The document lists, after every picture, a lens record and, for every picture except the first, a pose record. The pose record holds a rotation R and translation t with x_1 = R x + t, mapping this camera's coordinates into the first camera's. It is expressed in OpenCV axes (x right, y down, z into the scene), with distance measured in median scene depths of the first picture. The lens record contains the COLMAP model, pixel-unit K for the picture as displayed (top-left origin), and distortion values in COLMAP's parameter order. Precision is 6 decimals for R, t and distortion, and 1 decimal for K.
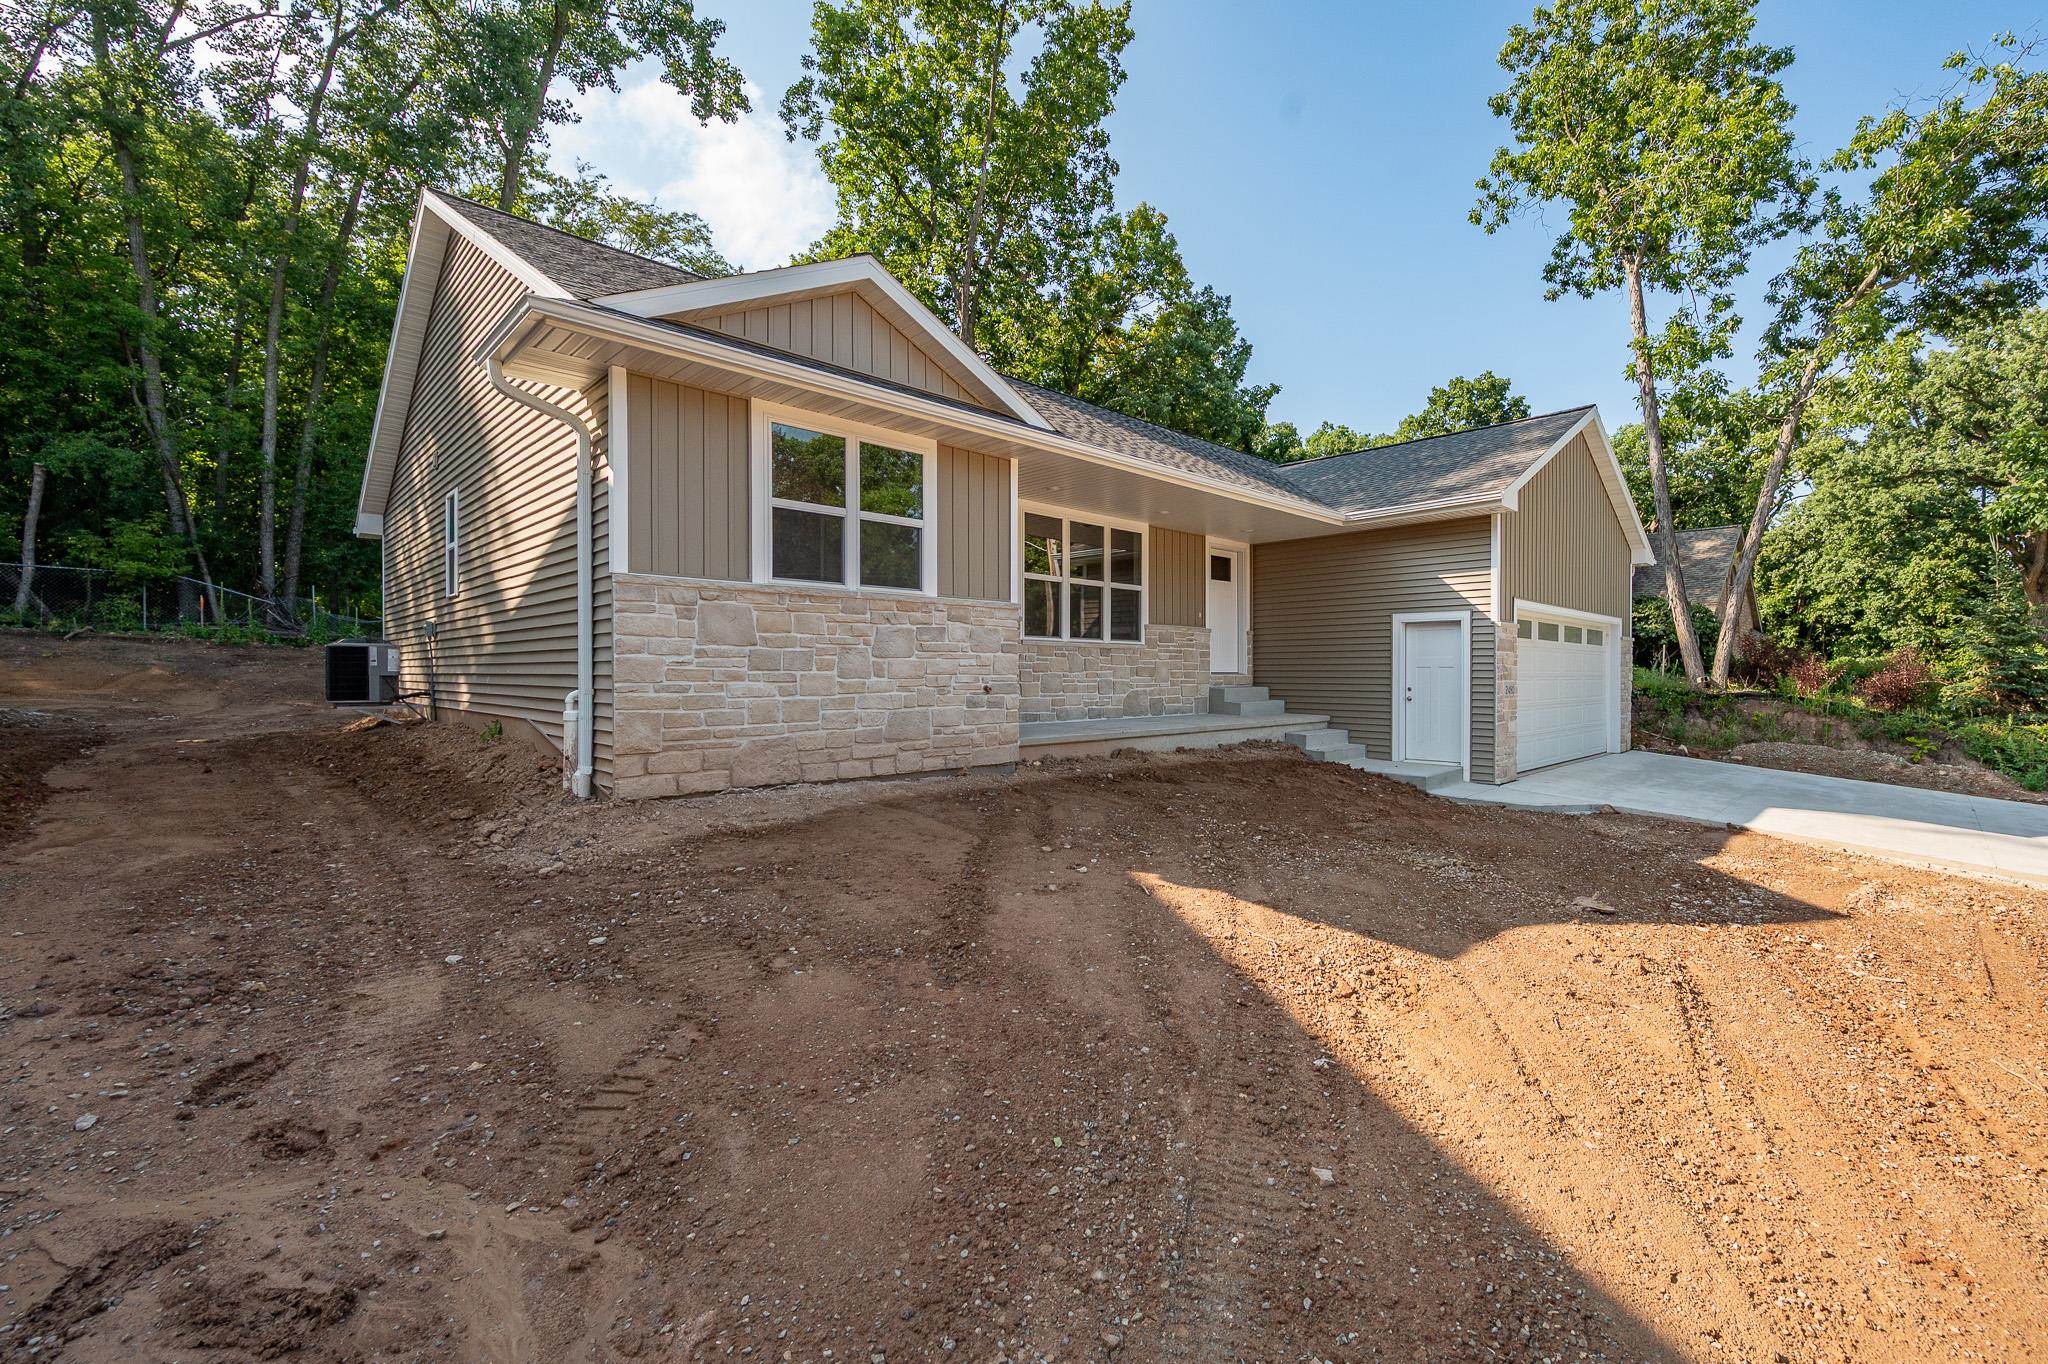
lens RADIAL K [[847.8, 0, 1190.9], [0, 847.8, 681.3], [0, 0, 1]] dist [-0.003565, -0.000091]
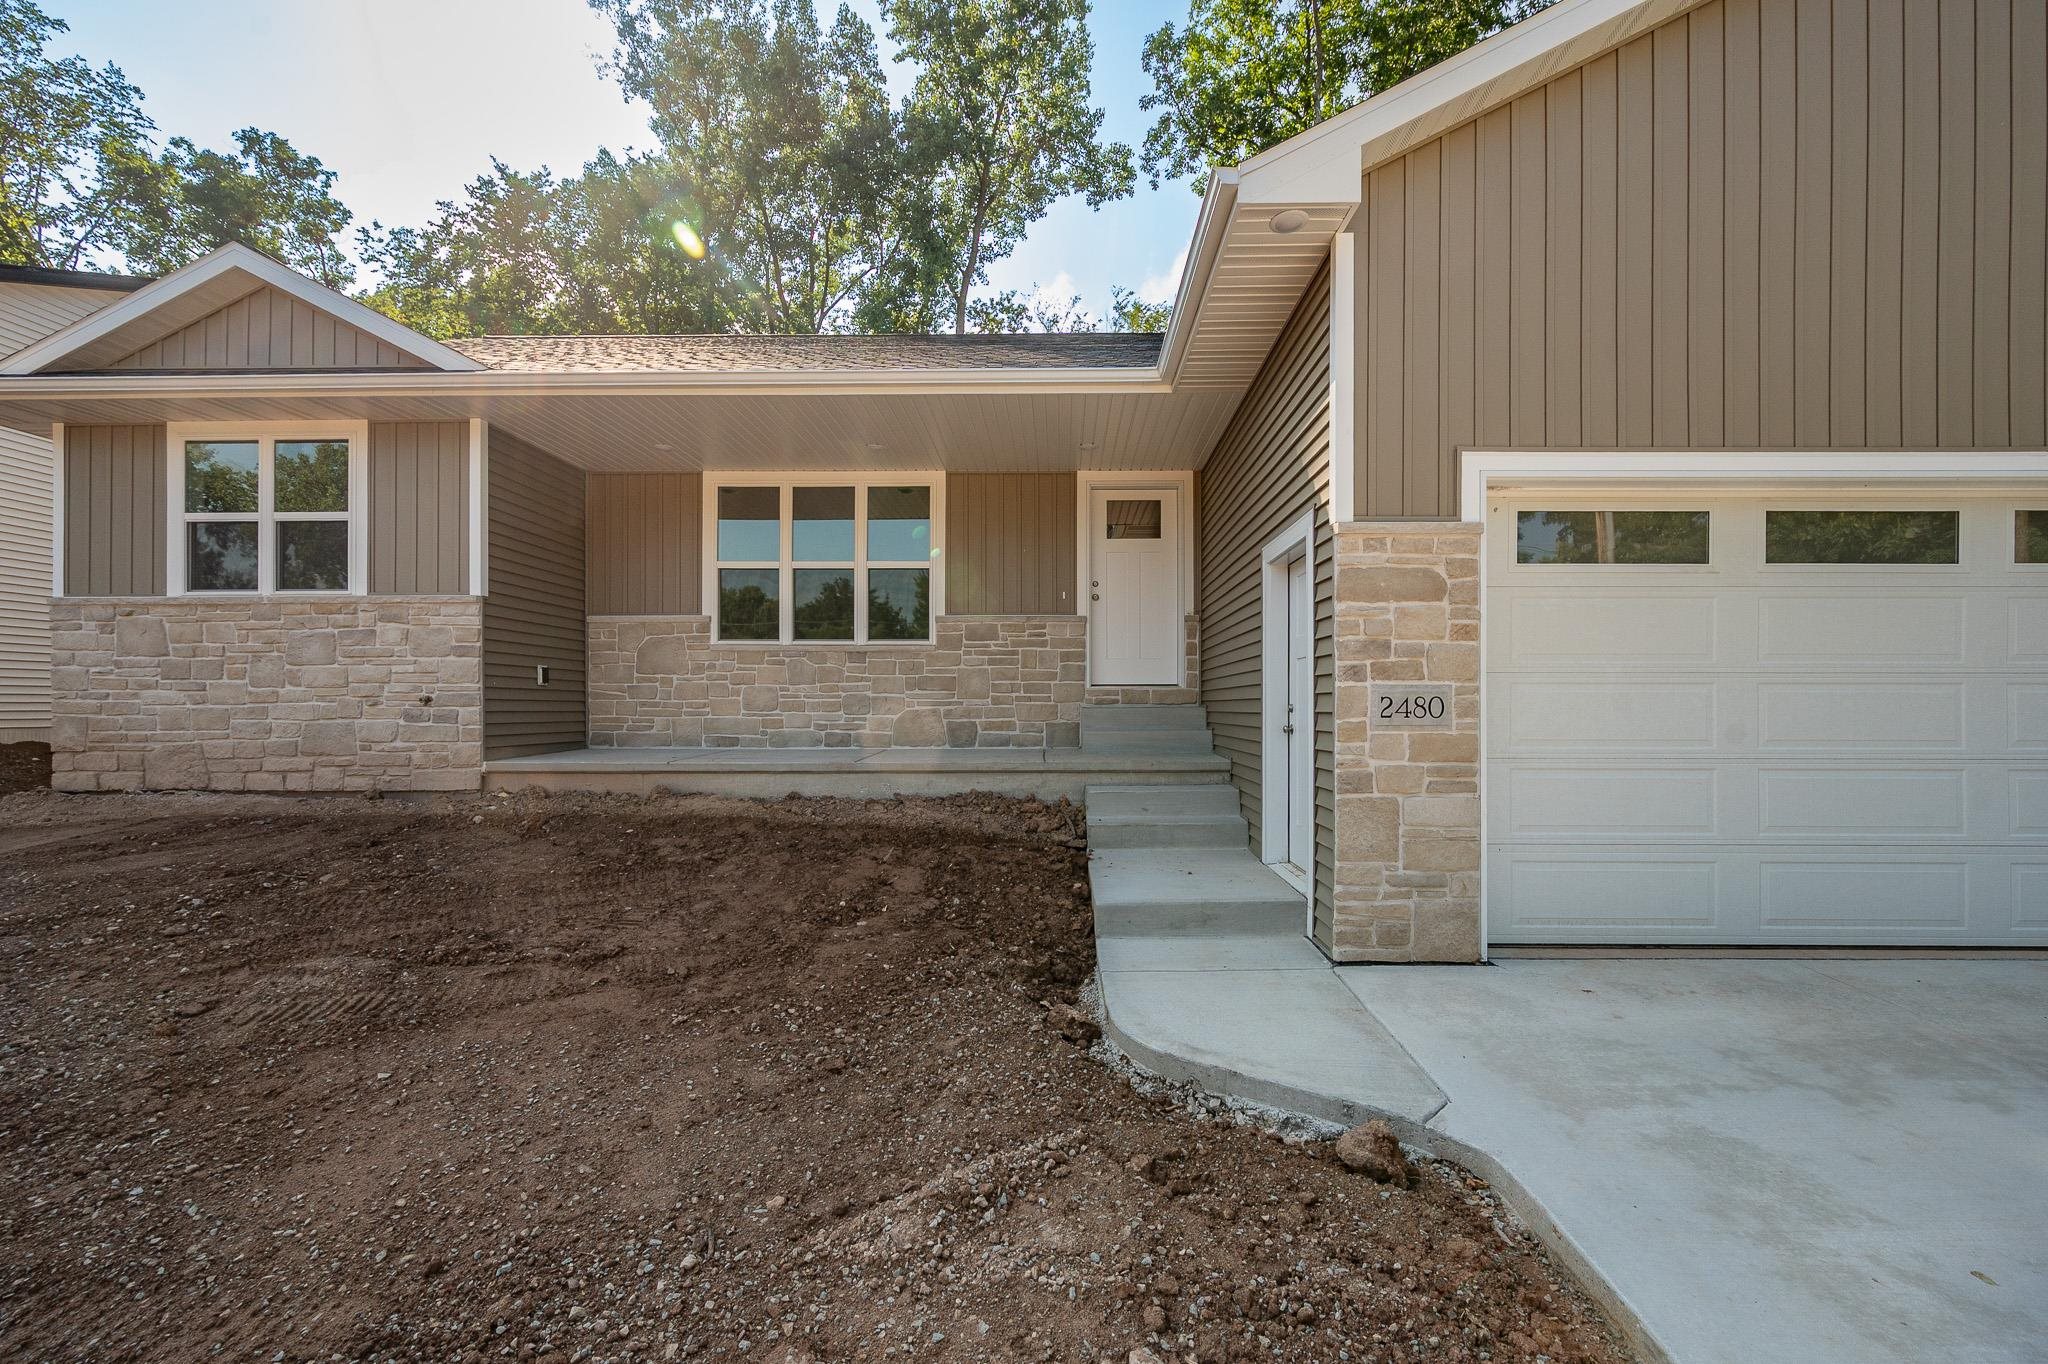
lens RADIAL K [[818.6, 0, 1066.7], [0, 818.6, 709.3], [0, 0, 1]] dist [-0.001205, -0.000092]
pose [[0.646155, -0.000262, -0.763206, 0.542195], [-0.004939, 0.999978, -0.004525, 0.012830], [0.763191, 0.006694, 0.646139, 0.660359]]
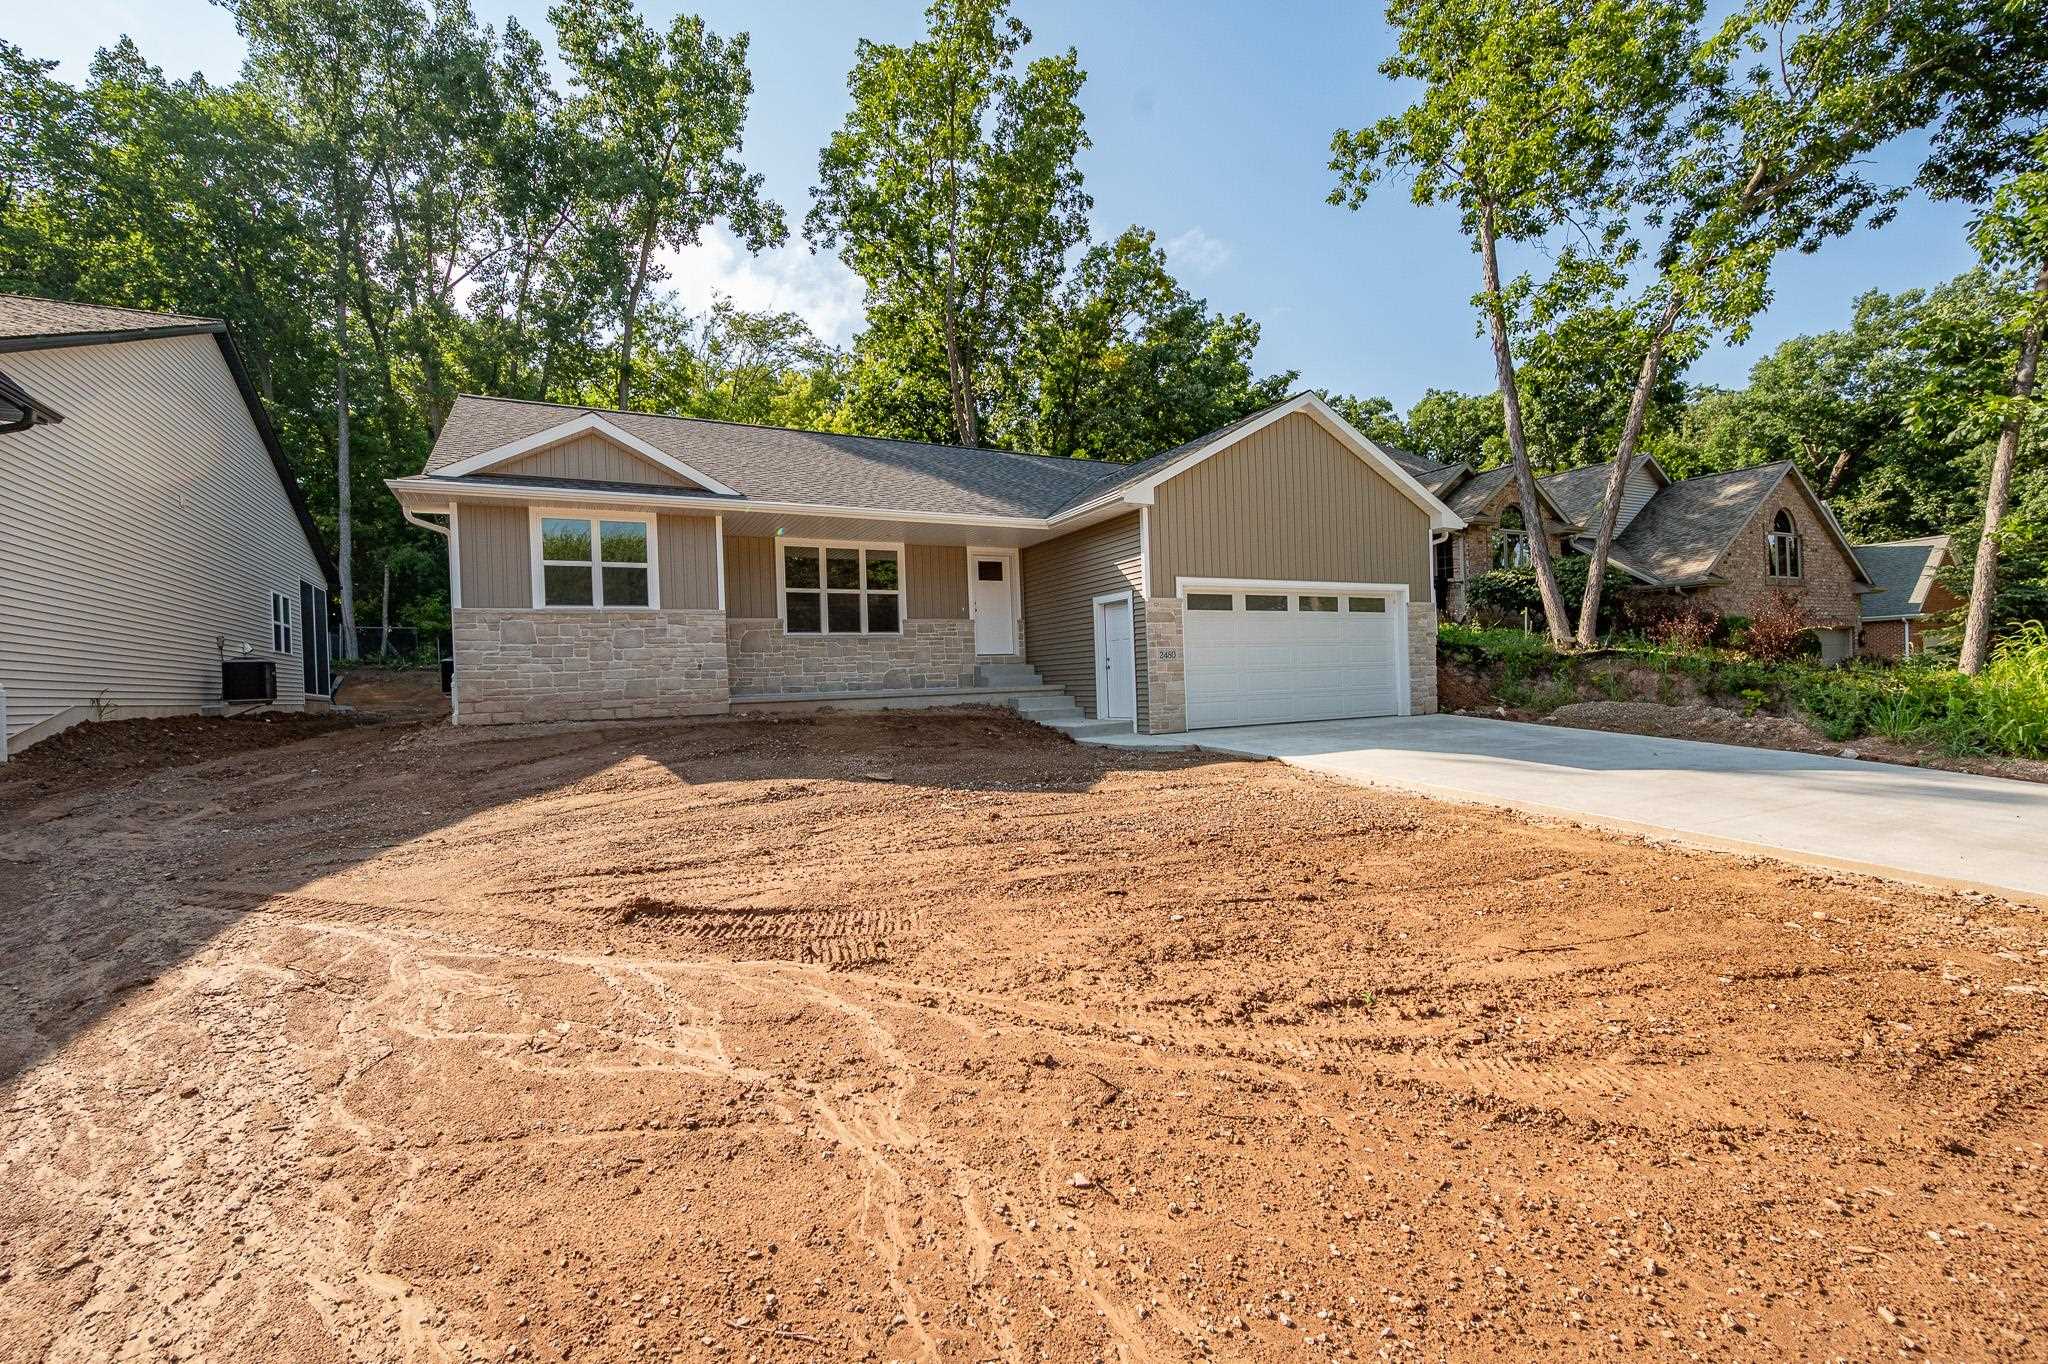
lens RADIAL K [[858.0, 0, 1024.0], [0, 858.0, 682.0], [0, 0, 1]] dist [0.002342, -0.000026]
pose [[0.932108, -0.038159, -0.360165, 0.613364], [0.035885, 0.999271, -0.012999, 0.055744], [0.360399, -0.000808, 0.932798, -0.183881]]
